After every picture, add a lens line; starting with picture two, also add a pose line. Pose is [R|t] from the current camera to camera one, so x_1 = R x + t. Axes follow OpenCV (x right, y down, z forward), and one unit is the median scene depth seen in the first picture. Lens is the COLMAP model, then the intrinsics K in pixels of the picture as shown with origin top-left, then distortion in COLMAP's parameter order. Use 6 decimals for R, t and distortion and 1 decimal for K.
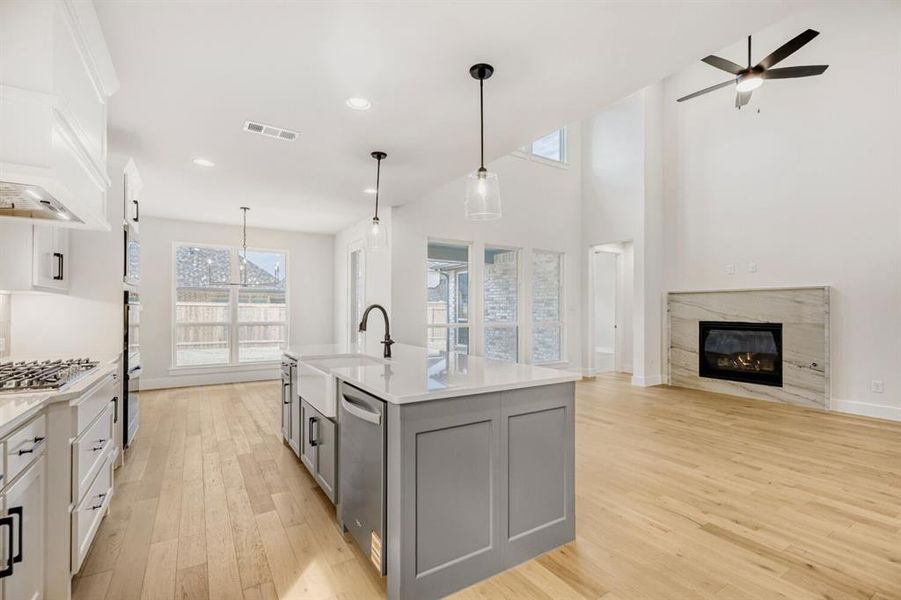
lens RADIAL K [[409.5, 0, 453.0], [0, 409.5, 304.3], [0, 0, 1]] dist [-0.002326, -0.000875]
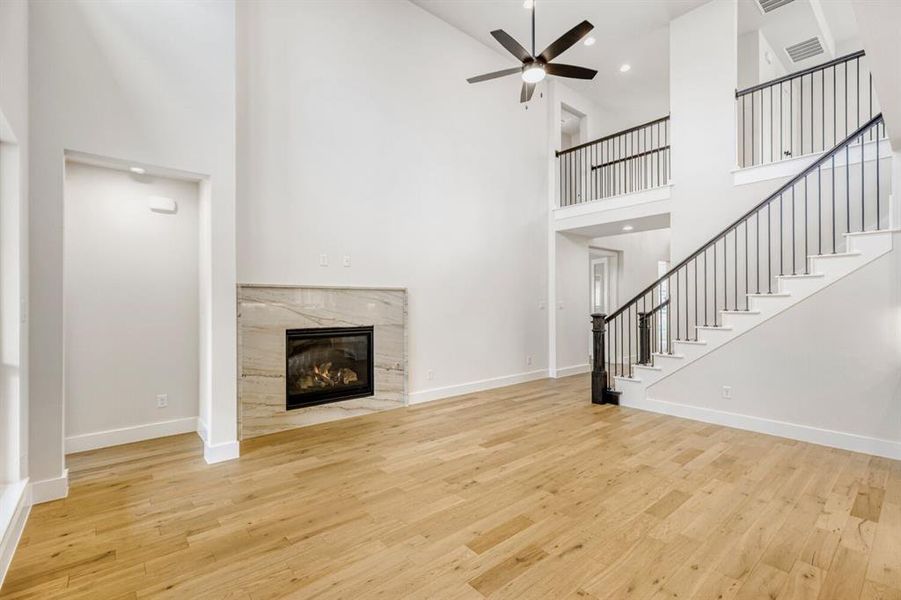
lens RADIAL K [[409.5, 0, 441.7], [0, 409.5, 300.5], [0, 0, 1]] dist [-0.002326, -0.000875]
pose [[-0.136461, 0.004409, 0.990636, -0.131449], [-0.010134, 0.999932, -0.005846, -0.007038], [-0.990594, -0.010836, -0.136407, 0.988061]]
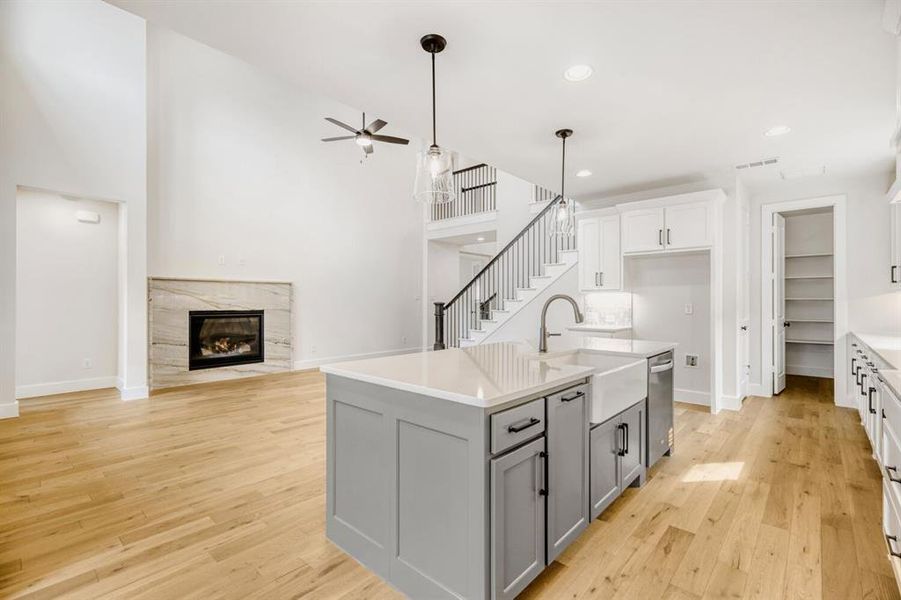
lens RADIAL K [[409.5, 0, 457.2], [0, 409.5, 299.9], [0, 0, 1]] dist [-0.002326, -0.000875]
pose [[-0.284219, -0.003205, 0.958754, -0.543520], [-0.016226, 0.999867, -0.001468, 0.008473], [-0.958622, -0.015974, -0.284233, 0.805099]]
